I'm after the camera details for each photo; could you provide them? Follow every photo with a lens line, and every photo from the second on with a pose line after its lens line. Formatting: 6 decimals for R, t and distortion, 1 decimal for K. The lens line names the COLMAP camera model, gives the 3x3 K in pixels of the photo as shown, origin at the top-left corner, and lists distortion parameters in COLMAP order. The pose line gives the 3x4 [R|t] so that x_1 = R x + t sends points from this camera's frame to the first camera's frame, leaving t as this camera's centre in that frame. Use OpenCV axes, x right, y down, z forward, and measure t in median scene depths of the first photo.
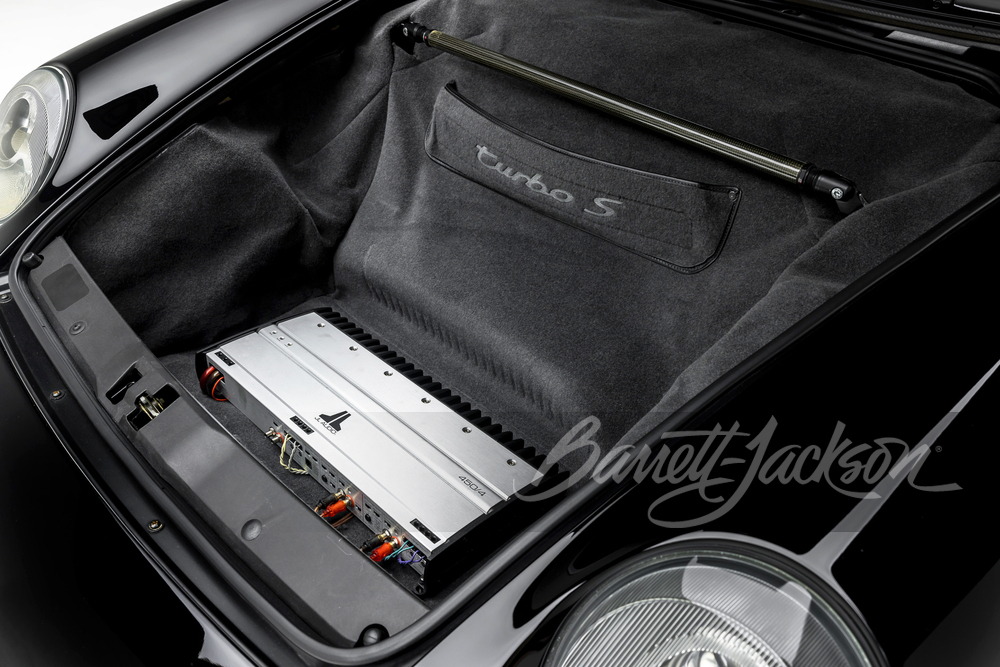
lens RADIAL K [[860.9, 0, 499.4], [0, 860.9, 335.6], [0, 0, 1]] dist [-0.033268, -0.003203]
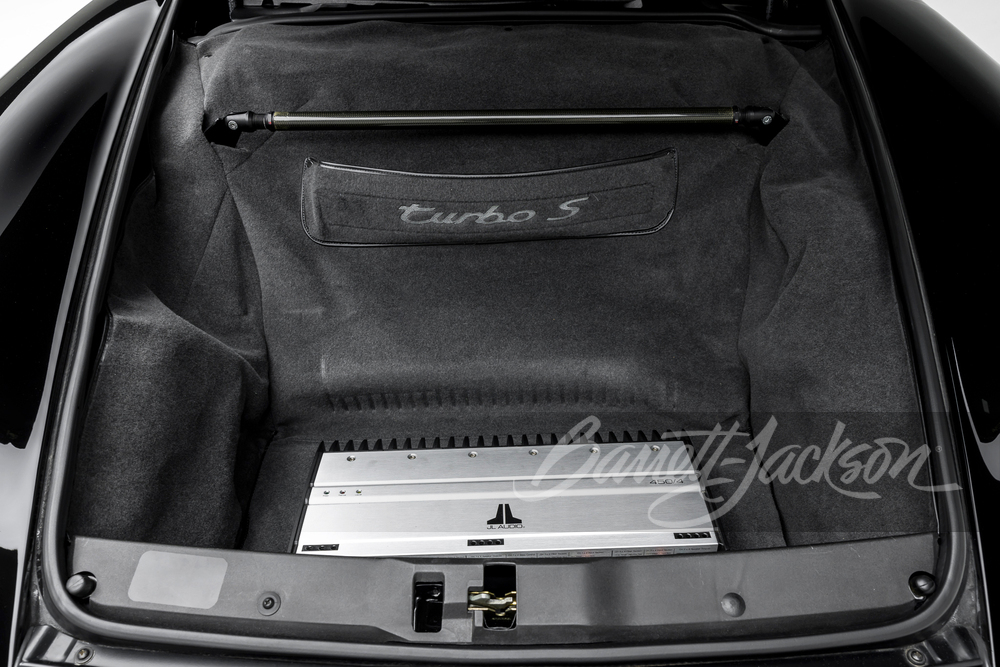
lens RADIAL K [[804.7, 0, 499.5], [0, 804.7, 331.0], [0, 0, 1]] dist [-0.032098, 0.000007]
pose [[0.671440, -0.449802, 0.588937, -0.553441], [0.448389, 0.879331, 0.160387, -0.198463], [-0.590013, 0.156382, 0.792105, 0.253475]]
